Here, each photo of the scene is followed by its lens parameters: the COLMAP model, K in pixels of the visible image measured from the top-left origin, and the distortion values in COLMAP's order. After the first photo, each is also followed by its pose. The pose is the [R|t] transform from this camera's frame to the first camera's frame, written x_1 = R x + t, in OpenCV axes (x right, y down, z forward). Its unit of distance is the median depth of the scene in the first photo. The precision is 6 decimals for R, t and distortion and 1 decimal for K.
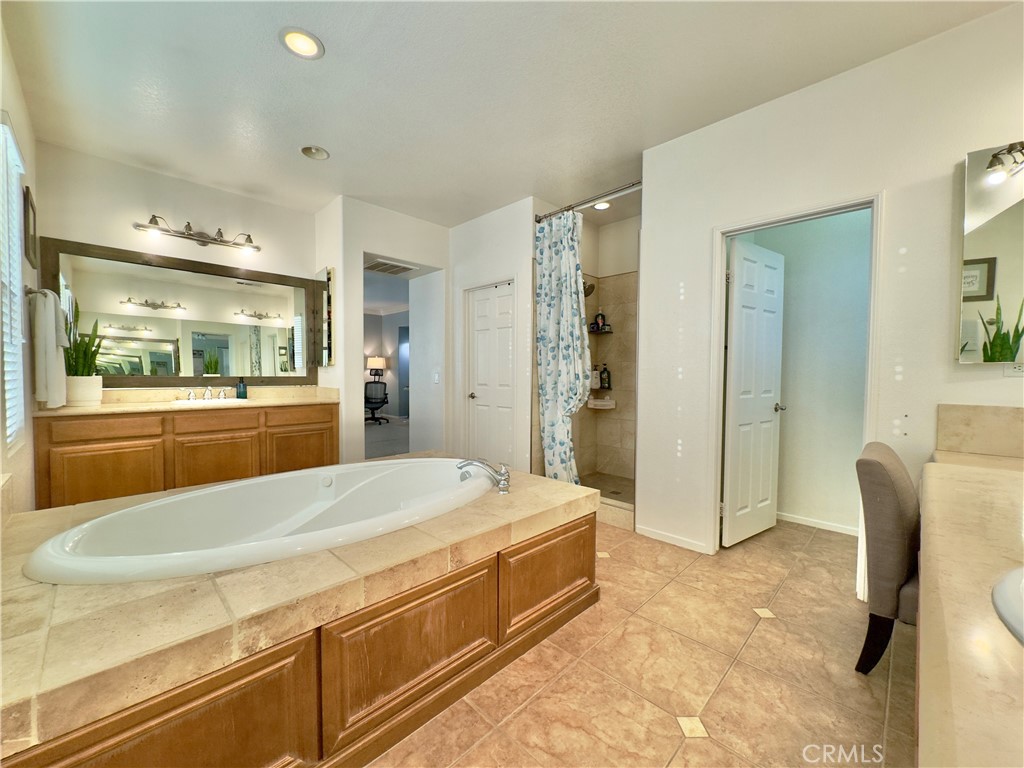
lens RADIAL K [[433.3, 0, 496.4], [0, 433.3, 365.7], [0, 0, 1]] dist [0.062116, -0.000095]
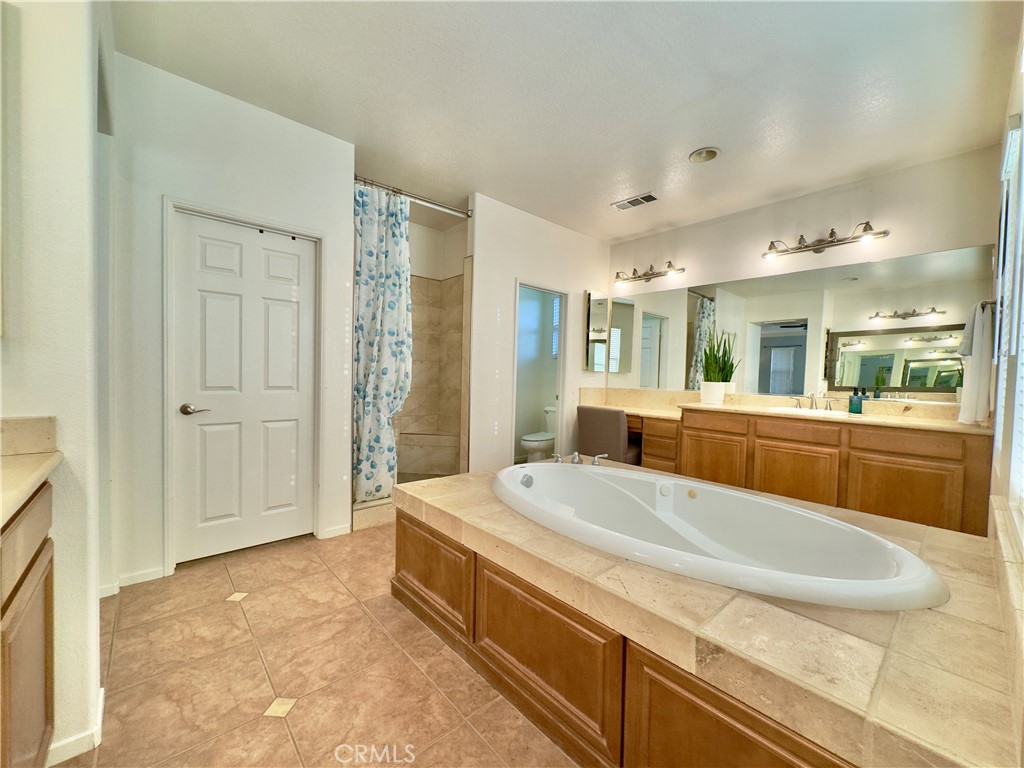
lens RADIAL K [[408.8, 0, 512.0], [0, 408.8, 384.0], [0, 0, 1]] dist [0.012285, -0.000130]
pose [[0.033479, -0.036612, 0.998769, -0.721924], [-0.034729, 0.998683, 0.037773, 0.004025], [-0.998836, -0.035951, 0.032164, 0.738347]]
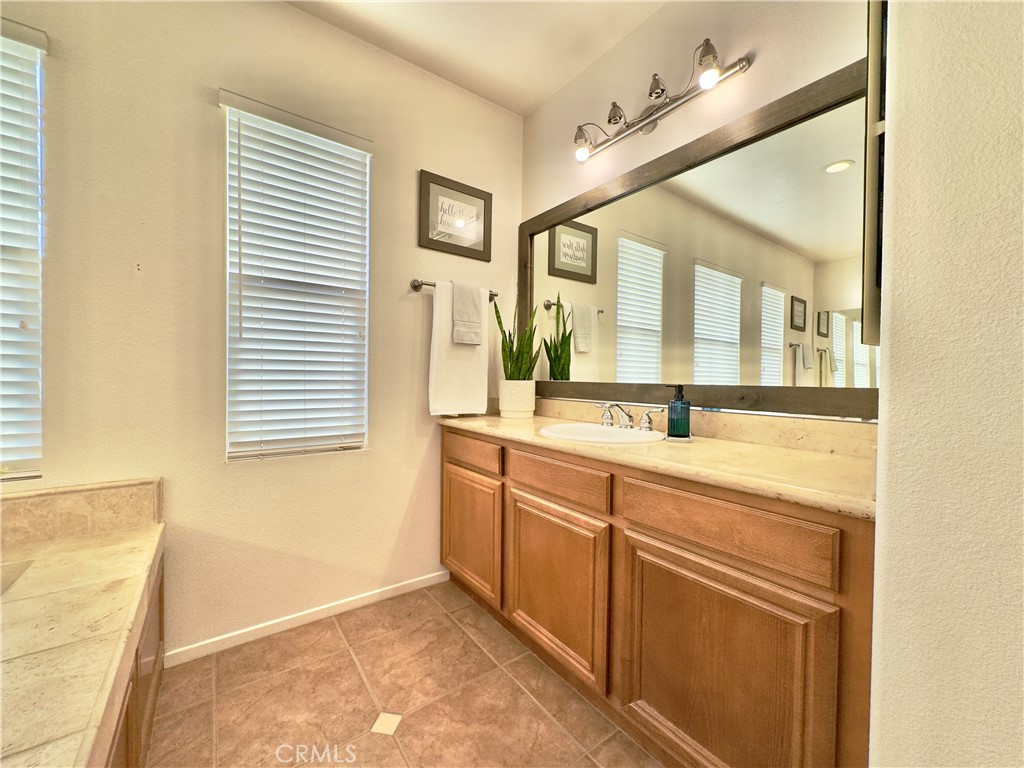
lens RADIAL K [[406.1, 0, 514.6], [0, 406.1, 385.6], [0, 0, 1]] dist [-0.004050, 0.000022]
pose [[-0.123405, 0.003428, -0.992351, -0.174895], [0.001644, 0.999993, 0.003250, 0.026215], [0.992355, -0.001231, -0.123409, 0.950877]]
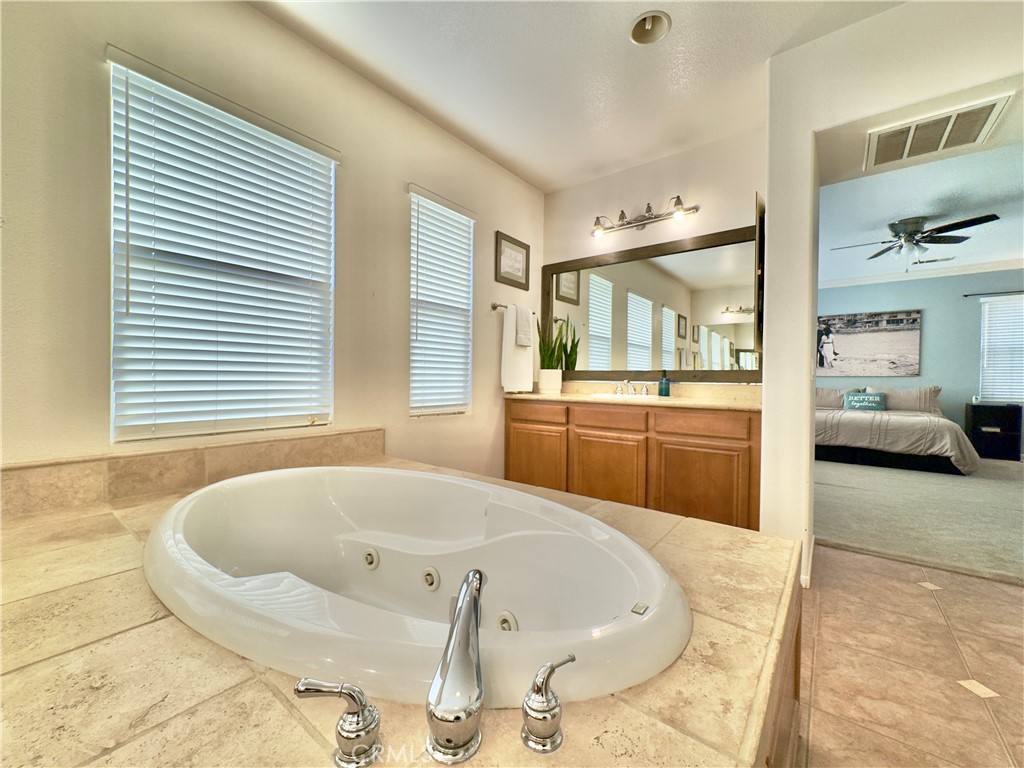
lens RADIAL K [[414.4, 0, 512.0], [0, 414.4, 384.0], [0, 0, 1]] dist [0.001444, -0.000005]
pose [[0.151849, 0.004163, -0.988395, 0.163507], [0.003440, 0.999983, 0.004740, 0.049181], [0.988398, -0.004120, 0.151832, 0.639200]]
